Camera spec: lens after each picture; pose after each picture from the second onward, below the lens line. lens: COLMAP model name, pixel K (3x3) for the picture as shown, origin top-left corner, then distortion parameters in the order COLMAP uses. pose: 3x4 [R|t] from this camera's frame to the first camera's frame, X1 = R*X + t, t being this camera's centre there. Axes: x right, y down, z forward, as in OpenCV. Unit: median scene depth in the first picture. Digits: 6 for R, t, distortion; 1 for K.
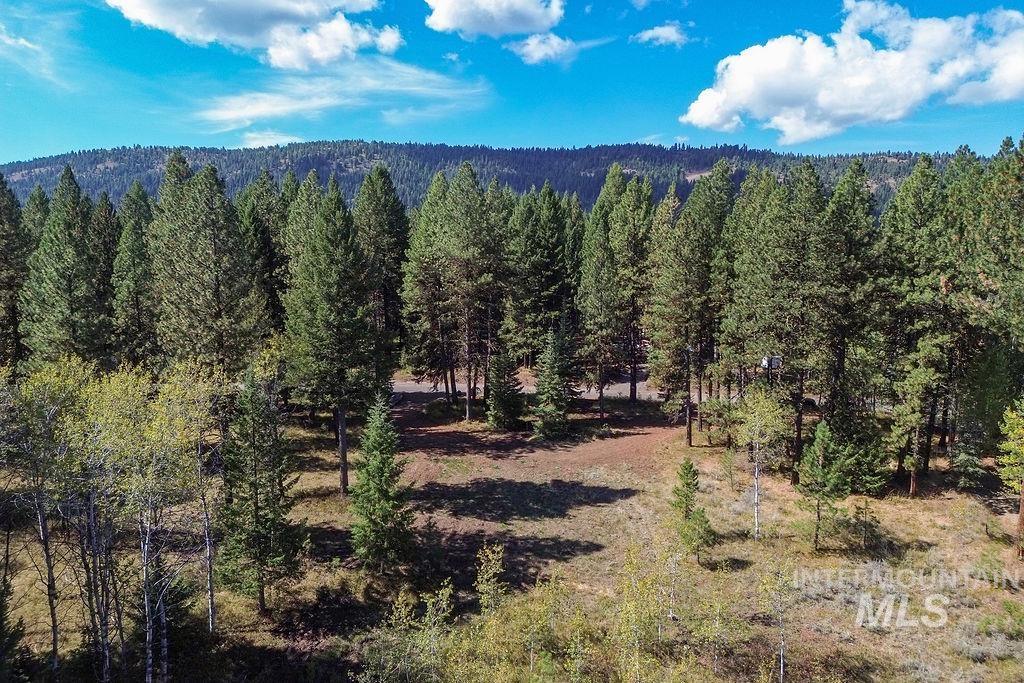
lens RADIAL K [[719.5, 0, 502.8], [0, 719.5, 338.0], [0, 0, 1]] dist [0.064947, -0.059995]
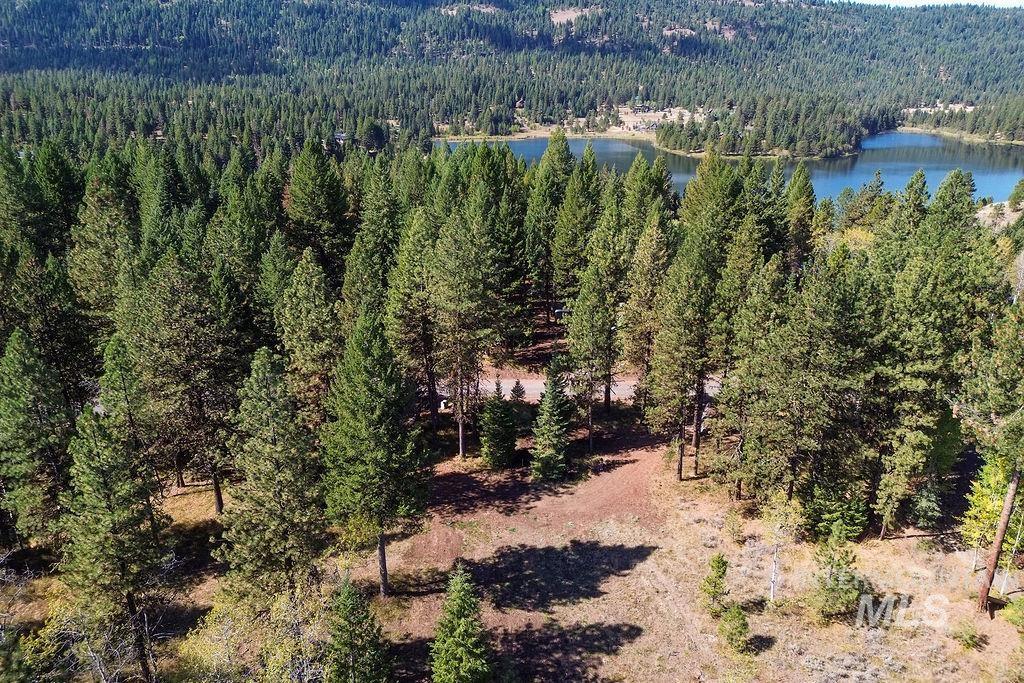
lens RADIAL K [[719.5, 0, 506.5], [0, 719.5, 341.2], [0, 0, 1]] dist [0.064947, -0.059995]
pose [[0.980848, -0.063259, 0.184215, -0.175887], [0.022867, 0.976648, 0.213624, -0.279614], [-0.193427, -0.205320, 0.959390, 0.051037]]
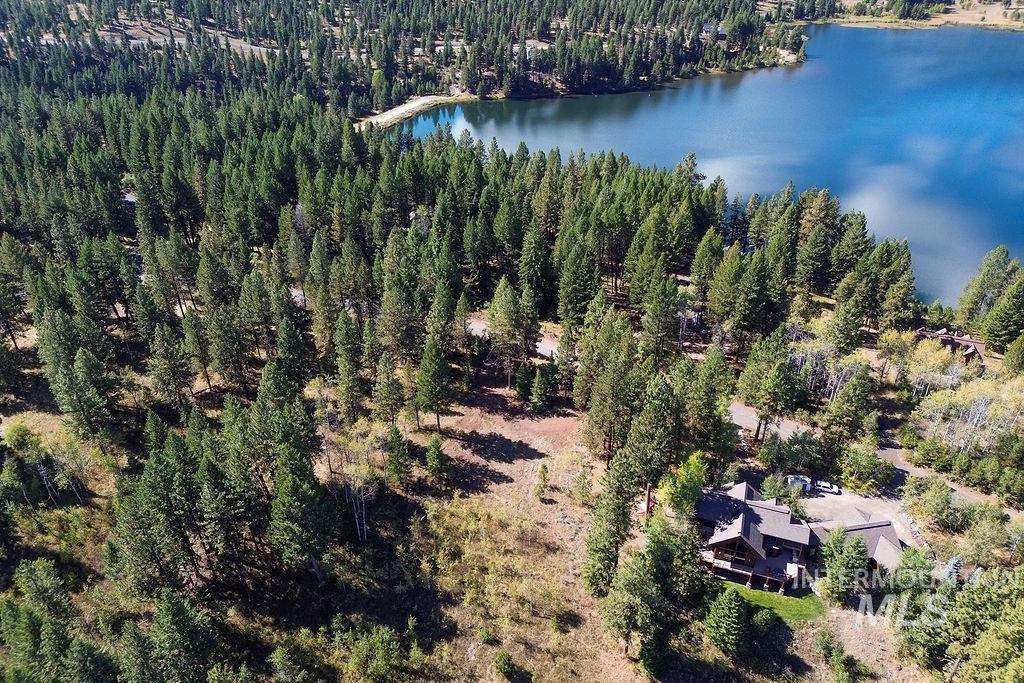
lens RADIAL K [[719.5, 0, 507.8], [0, 719.5, 326.3], [0, 0, 1]] dist [0.064947, -0.059995]
pose [[0.933247, 0.188041, -0.306088, 0.626215], [-0.047089, 0.908739, 0.414699, -1.037015], [0.356135, -0.372604, 0.856933, -0.867310]]
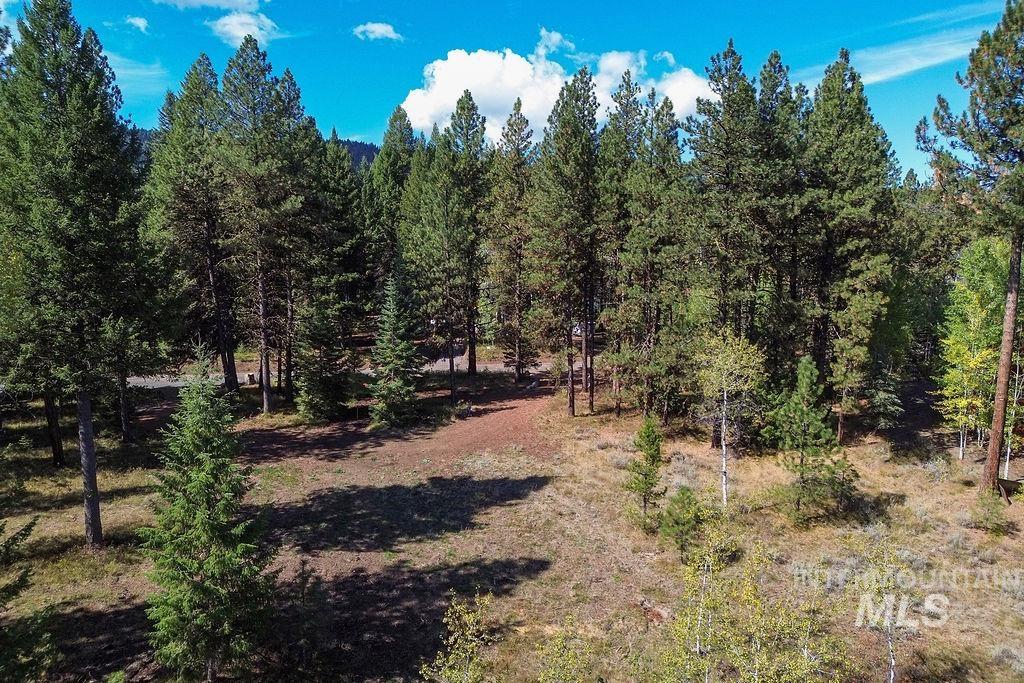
lens RADIAL K [[719.5, 0, 515.6], [0, 719.5, 337.8], [0, 0, 1]] dist [0.064947, -0.059995]
pose [[0.917826, -0.045844, 0.394328, -0.108561], [0.047331, 0.998861, 0.005960, 0.052336], [-0.394152, 0.013194, 0.918950, 0.278233]]
